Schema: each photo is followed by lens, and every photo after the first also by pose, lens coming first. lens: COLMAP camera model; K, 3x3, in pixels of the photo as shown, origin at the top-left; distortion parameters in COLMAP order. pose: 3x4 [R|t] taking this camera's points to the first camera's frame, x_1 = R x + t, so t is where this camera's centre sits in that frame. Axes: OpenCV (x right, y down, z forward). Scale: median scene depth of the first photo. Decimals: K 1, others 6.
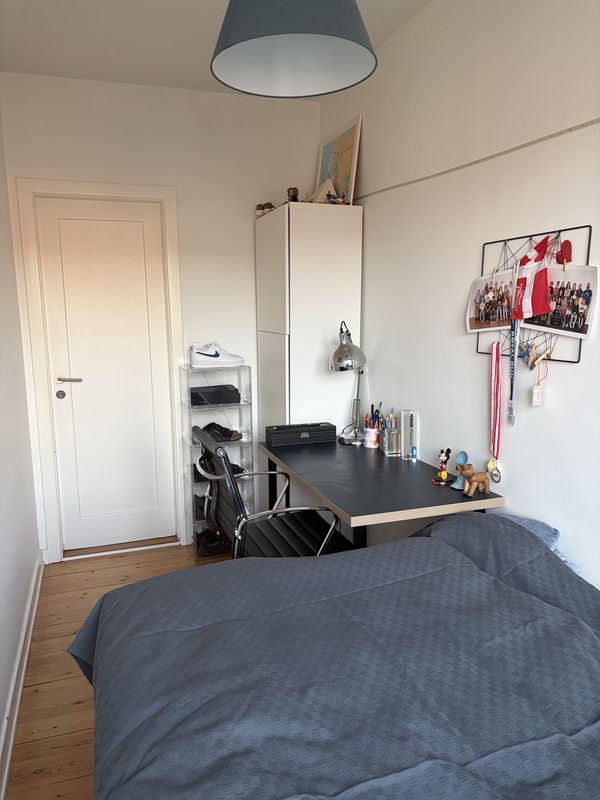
lens RADIAL K [[596.6, 0, 300.0], [0, 596.6, 400.0], [0, 0, 1]] dist [0.076315, -0.109291]
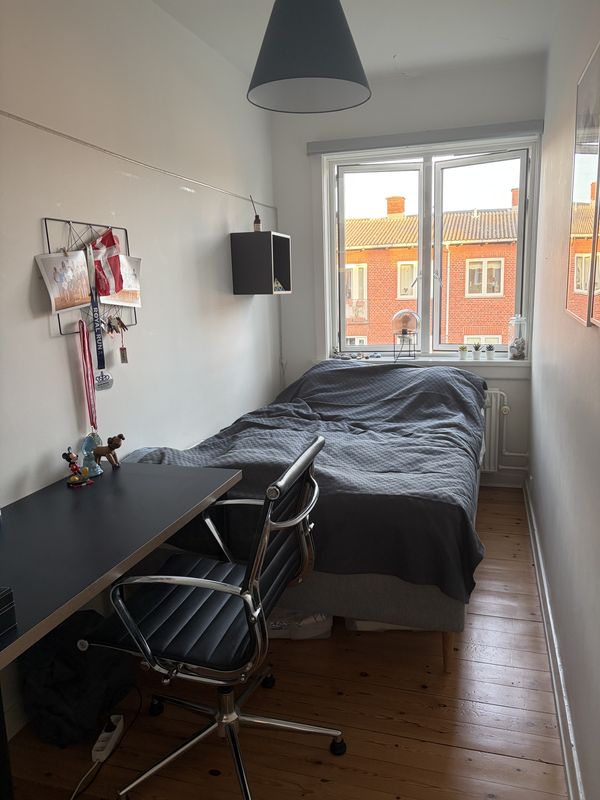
lens RADIAL K [[596.6, 0, 300.0], [0, 596.6, 400.0], [0, 0, 1]] dist [0.076315, -0.109291]
pose [[-0.818063, -0.079070, 0.569668, -0.597039], [0.123348, 0.943335, 0.308066, -0.244370], [-0.561746, 0.322284, -0.761954, 1.656274]]
